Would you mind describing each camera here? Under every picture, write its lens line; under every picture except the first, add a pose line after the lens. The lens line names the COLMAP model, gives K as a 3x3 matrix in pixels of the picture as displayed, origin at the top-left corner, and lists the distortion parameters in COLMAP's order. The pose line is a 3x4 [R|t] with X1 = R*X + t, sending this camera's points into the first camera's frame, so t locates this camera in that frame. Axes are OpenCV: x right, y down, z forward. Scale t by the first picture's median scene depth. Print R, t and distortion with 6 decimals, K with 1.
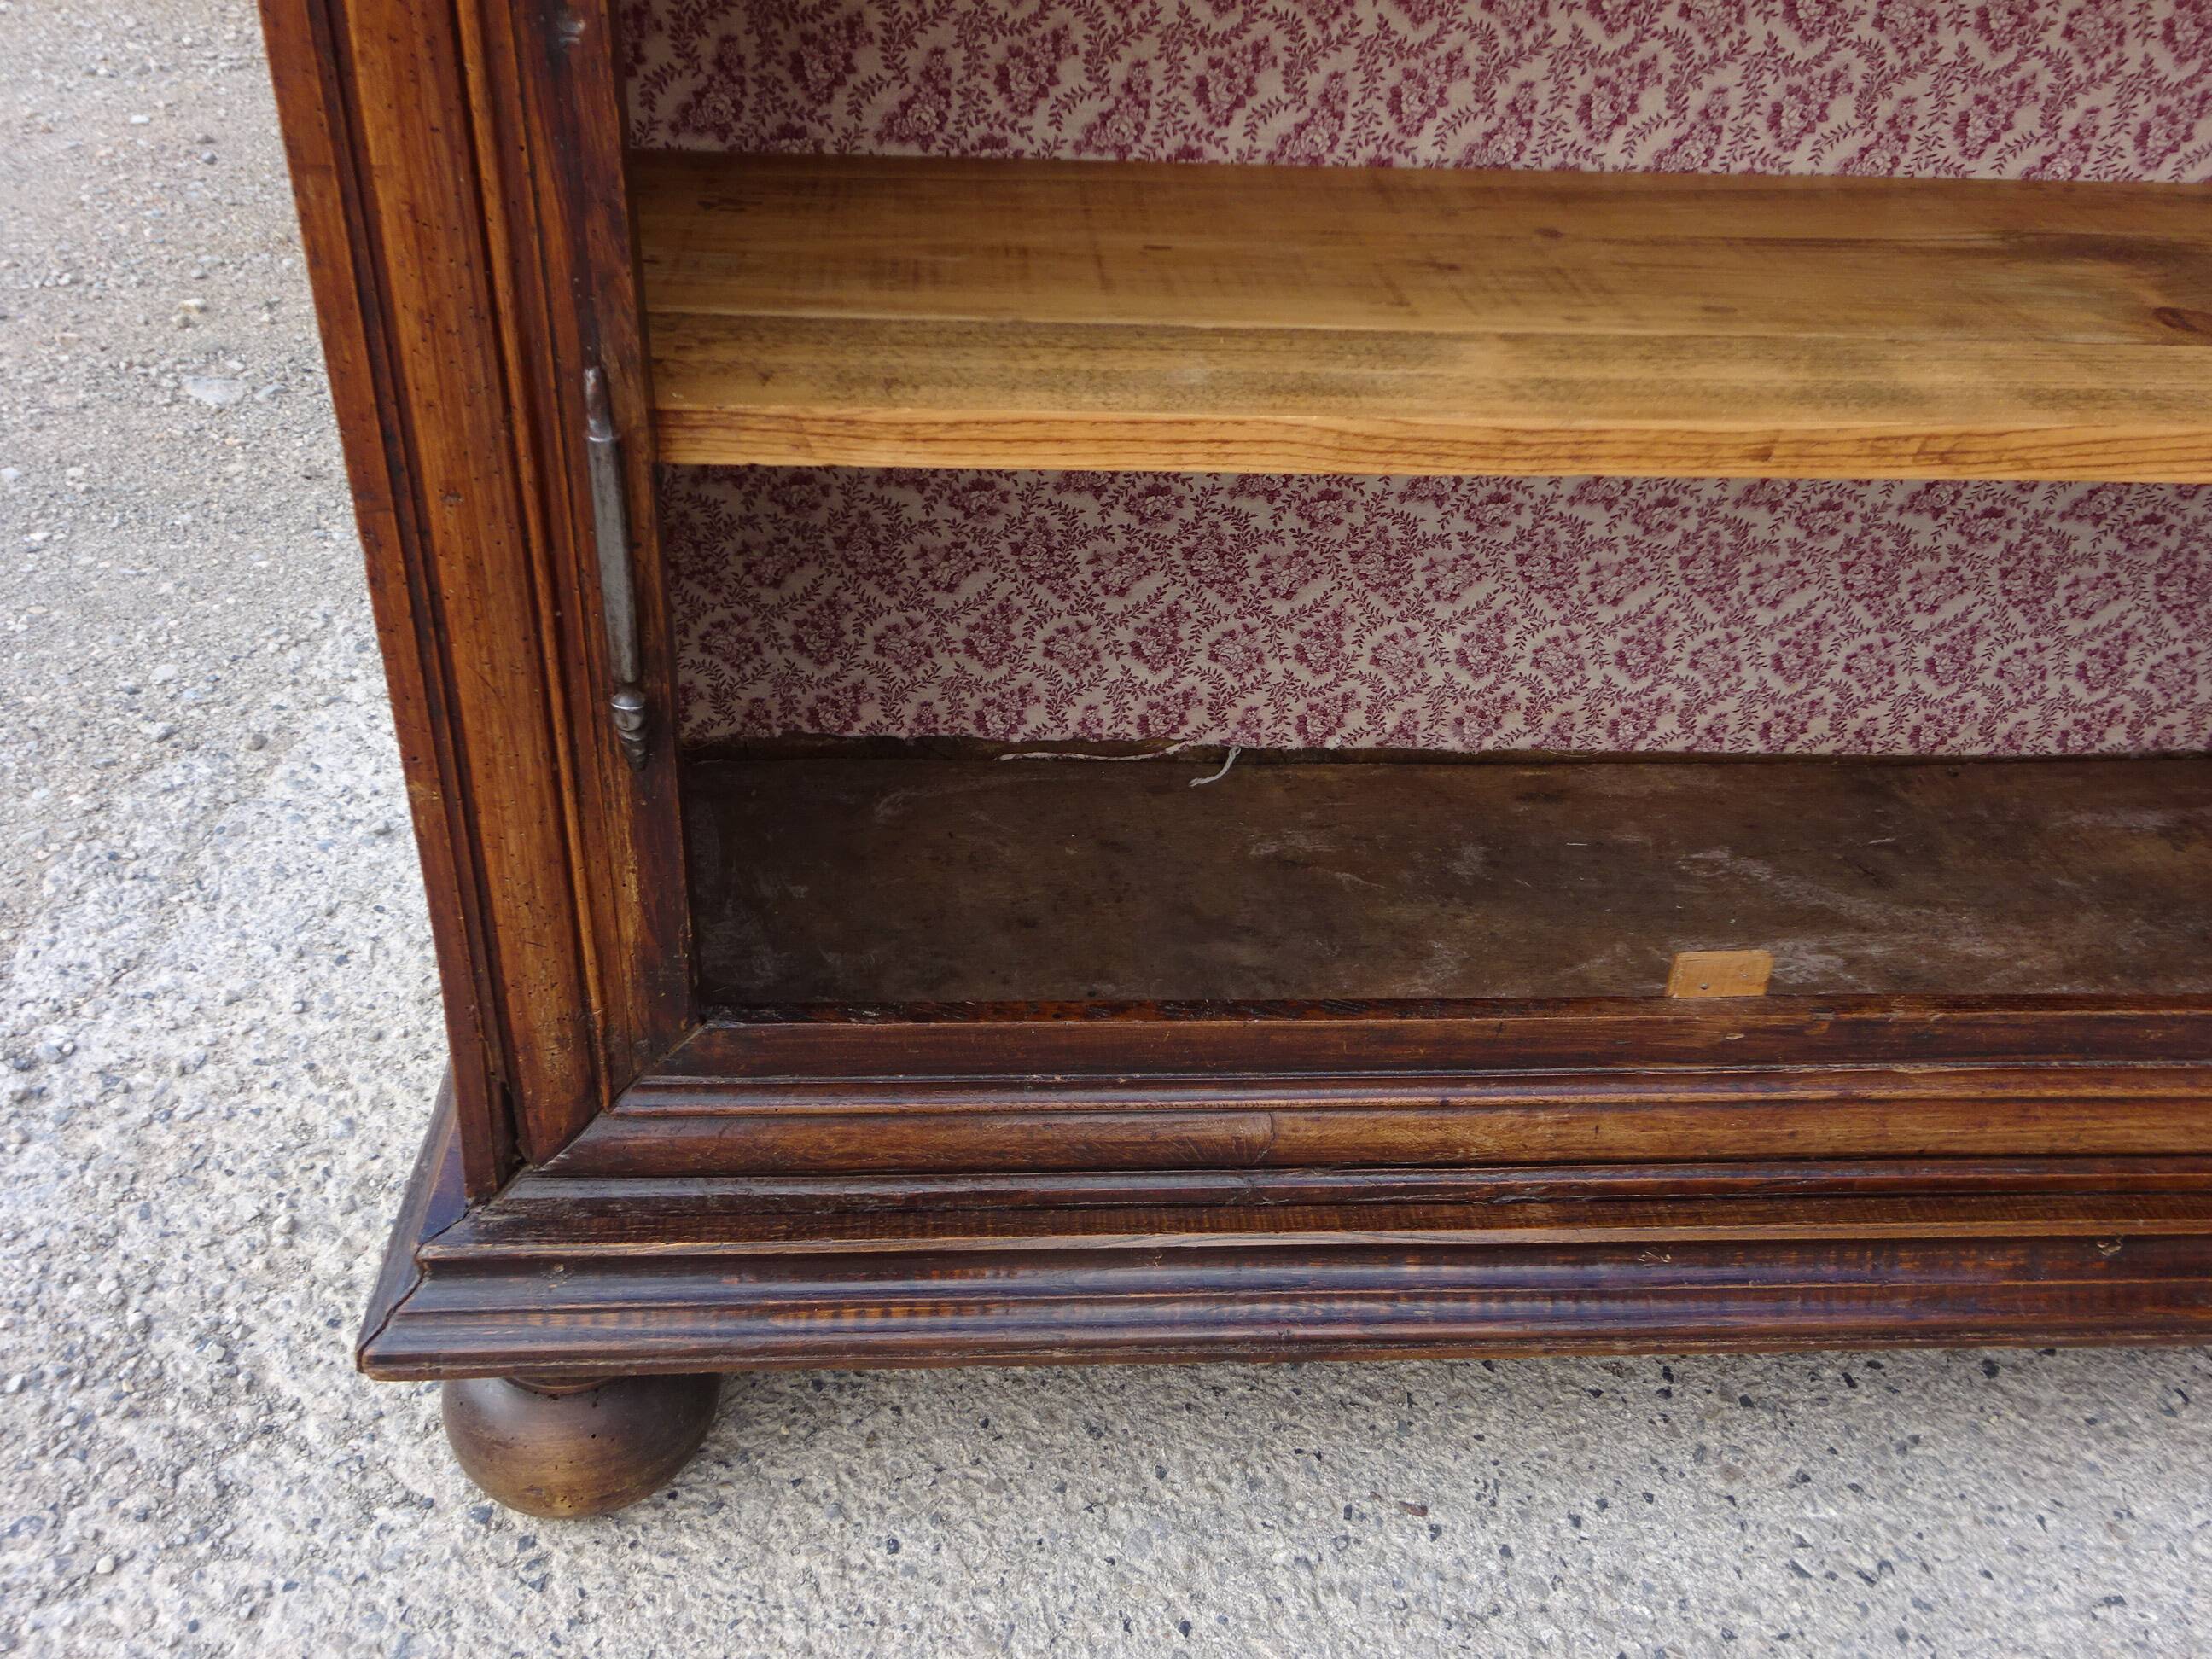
lens RADIAL K [[1840.1, 0, 1108.6], [0, 1840.1, 838.5], [0, 0, 1]] dist [0.045541, -0.017074]
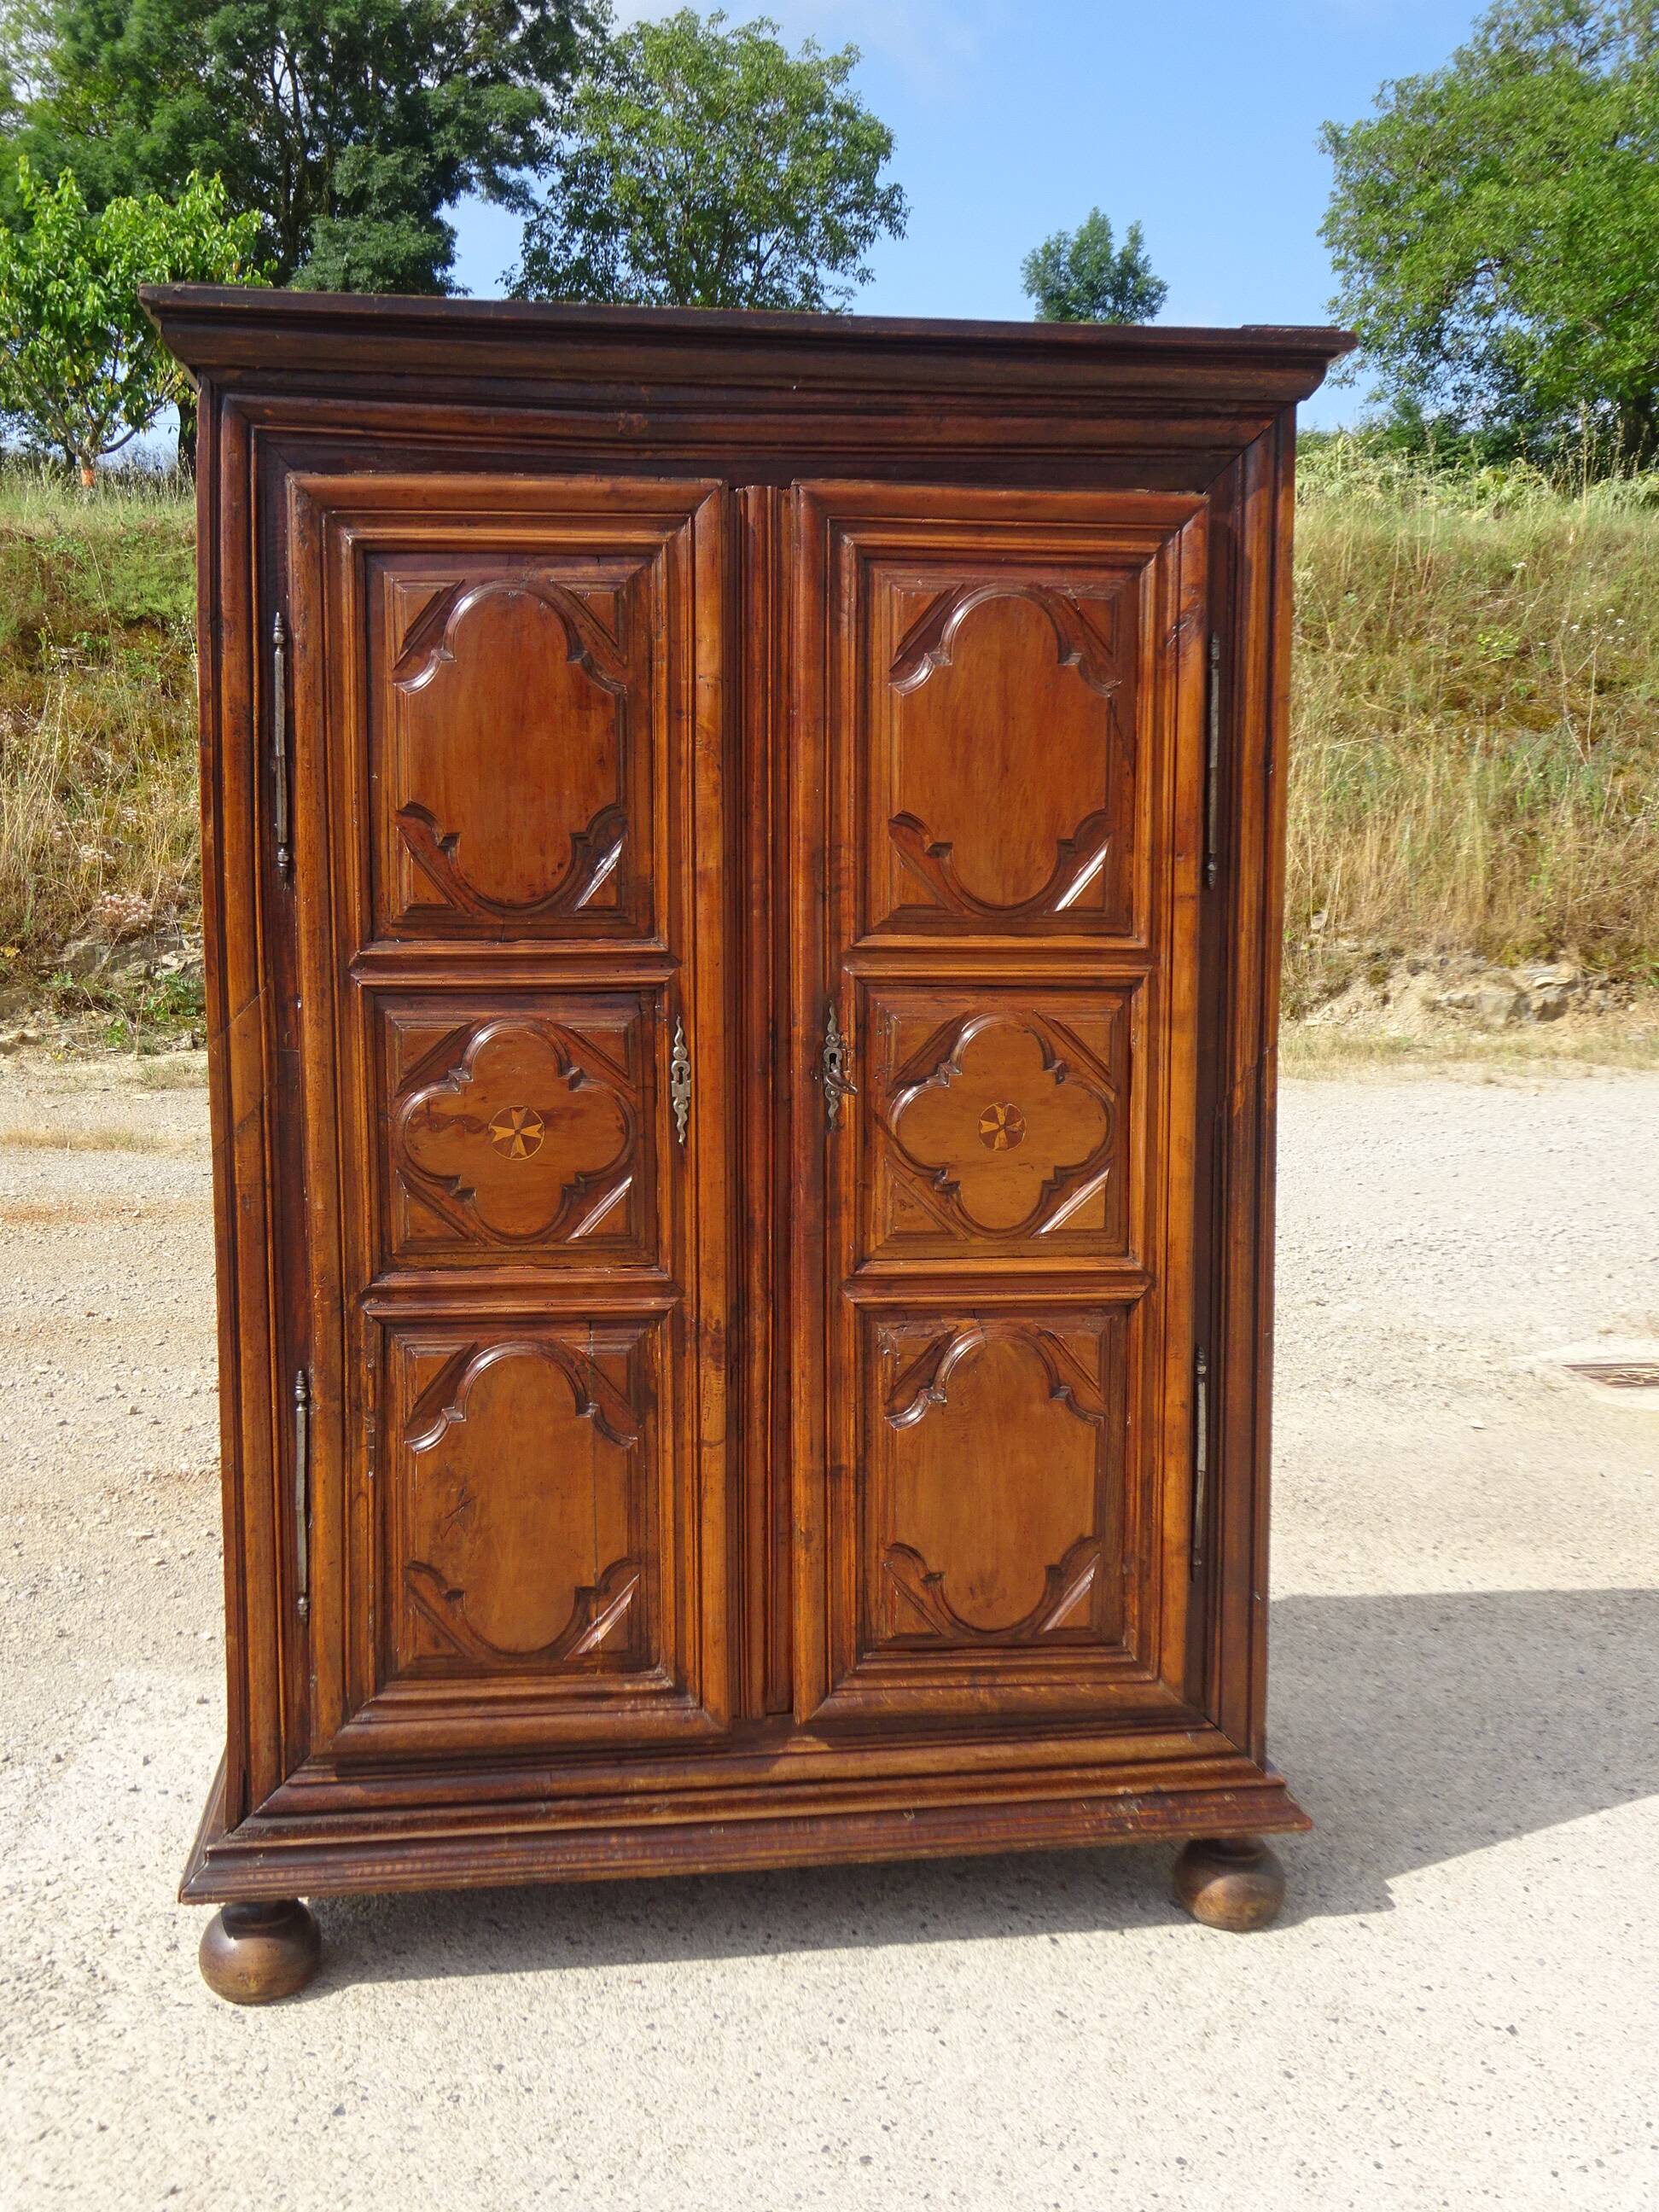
lens RADIAL K [[2221.9, 0, 839.1], [0, 2221.9, 1101.1], [0, 0, 1]] dist [0.024493, 0.000000]
pose [[0.996240, -0.066279, 0.055798, 0.315337], [0.084623, 0.882501, -0.462635, 0.660216], [-0.018579, 0.465617, 0.884791, -1.786172]]
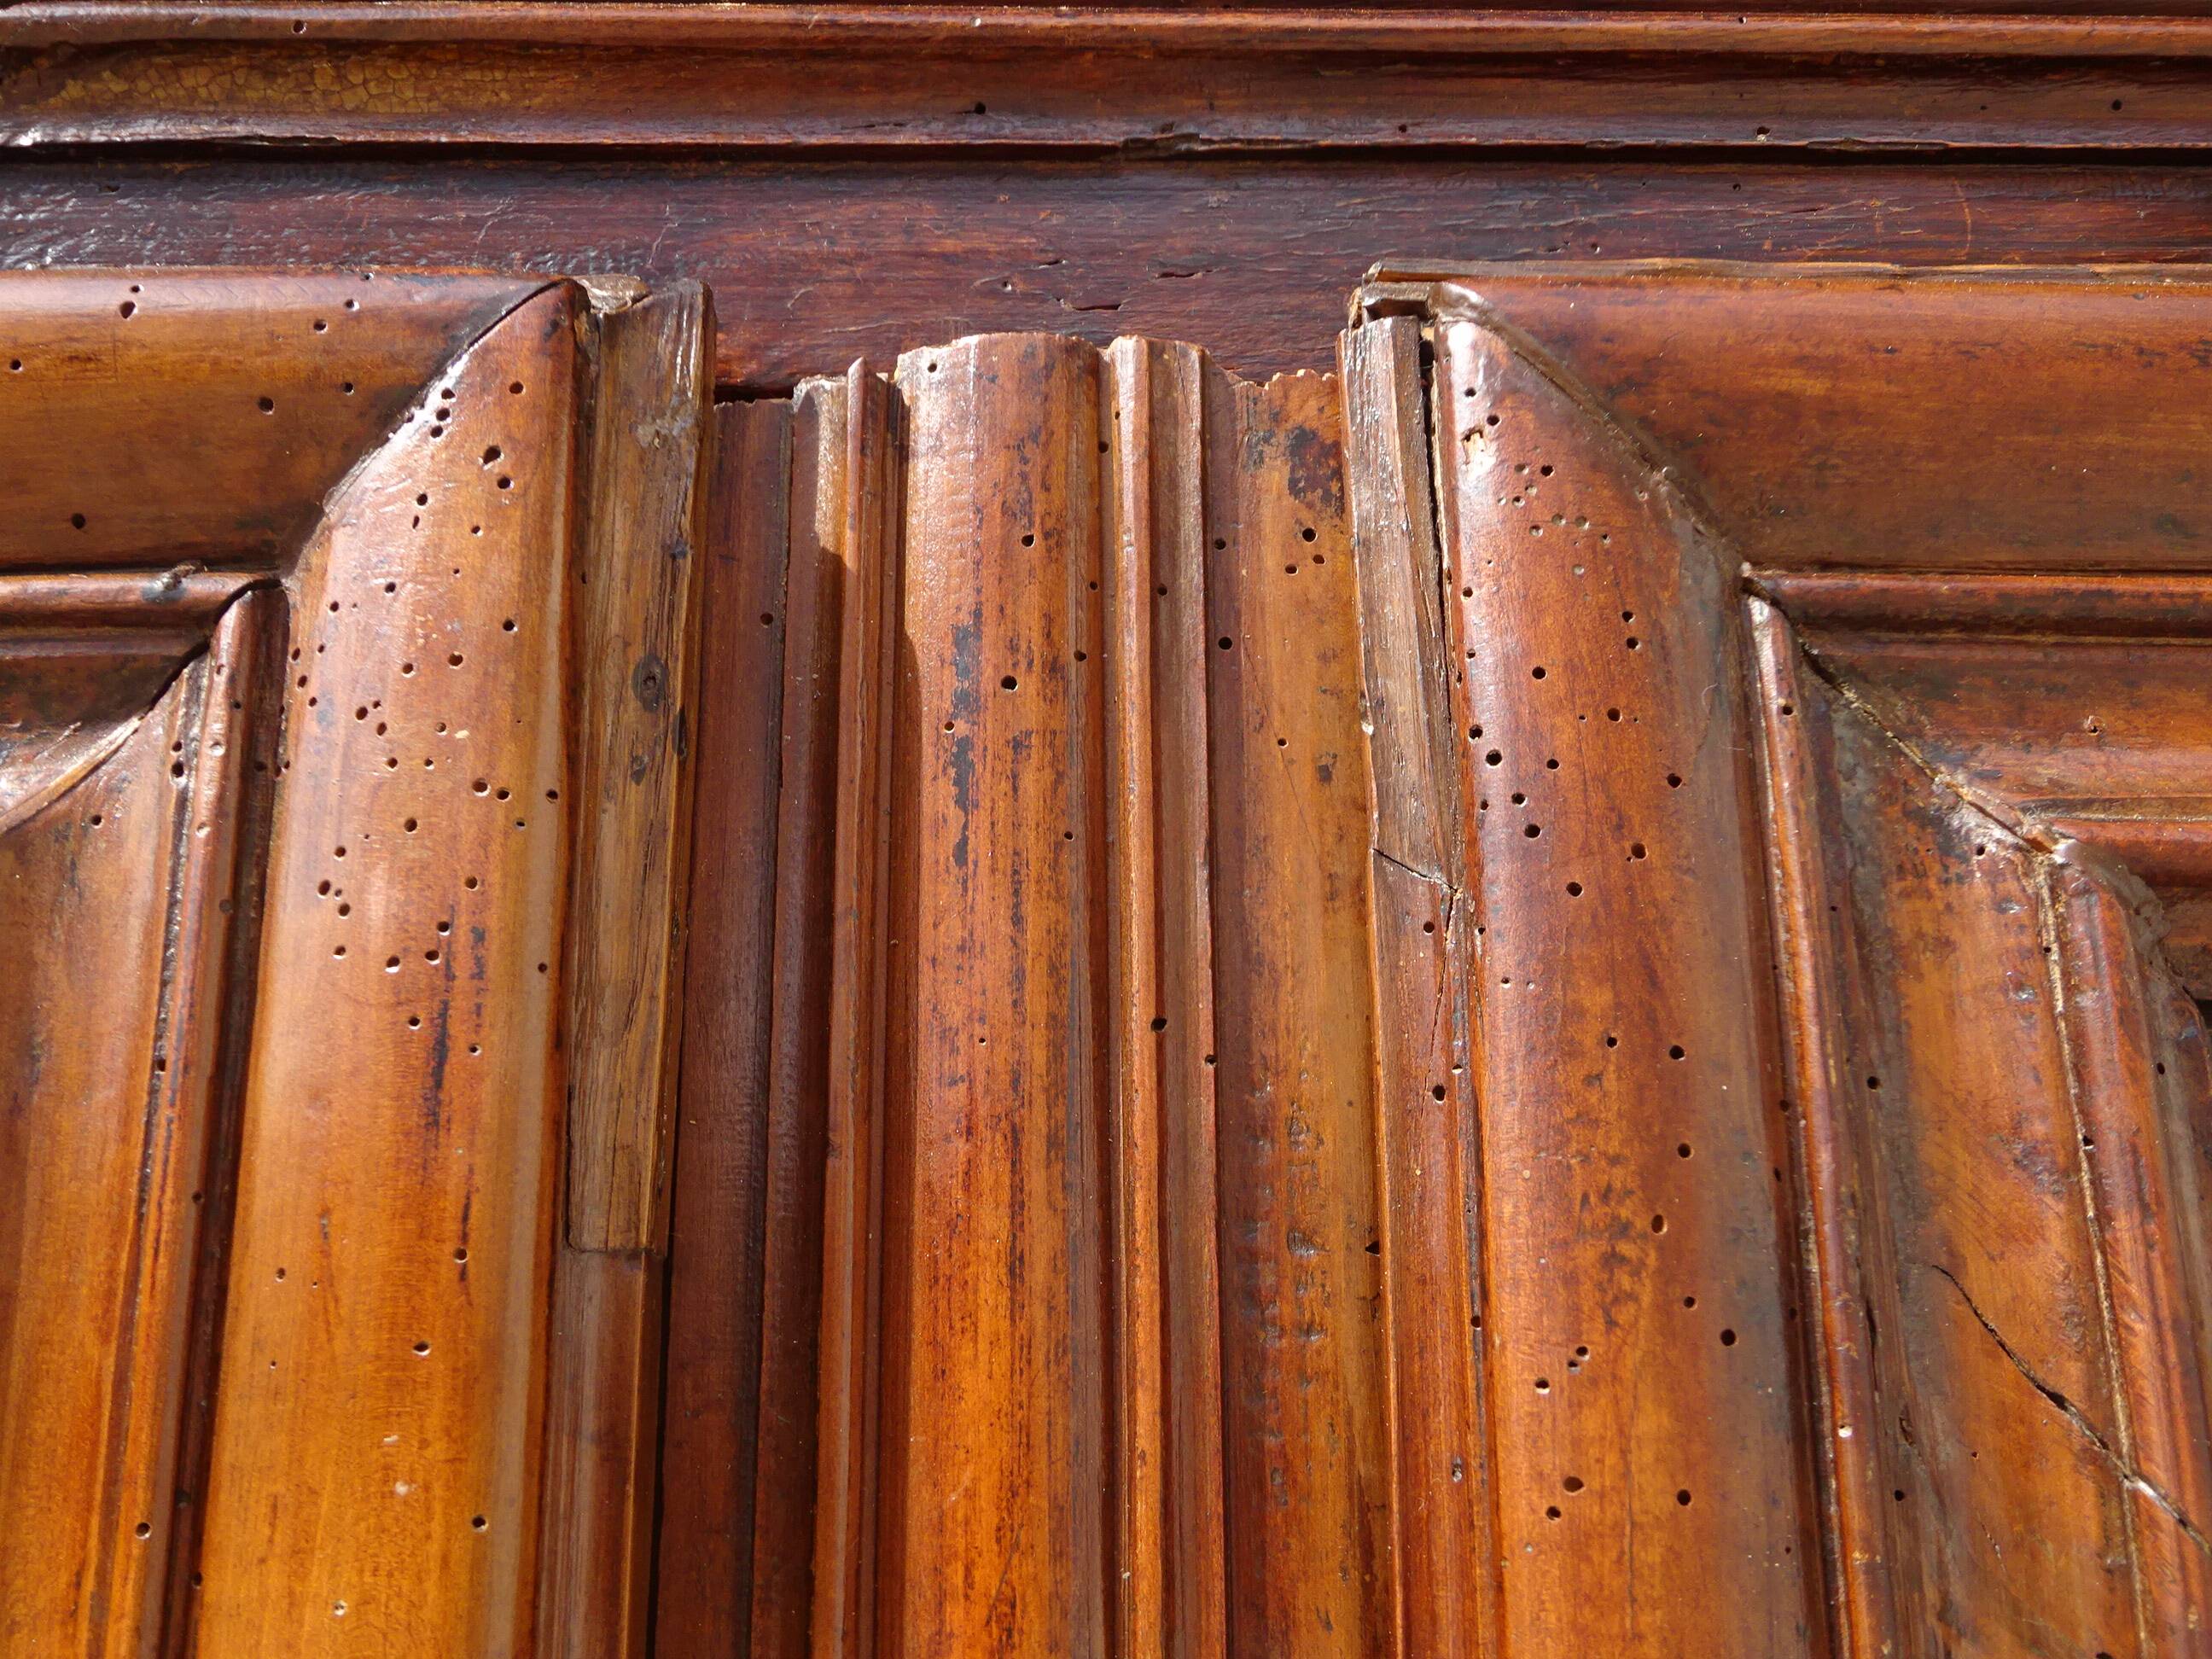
lens RADIAL K [[2221.9, 0, 1092.3], [0, 2221.9, 846.1], [0, 0, 1]] dist [0.024493, 0.000000]
pose [[0.996734, -0.077678, -0.022075, 0.417173], [0.033705, 0.648586, -0.760395, -0.853007], [0.073383, 0.757167, 0.649086, -0.050930]]
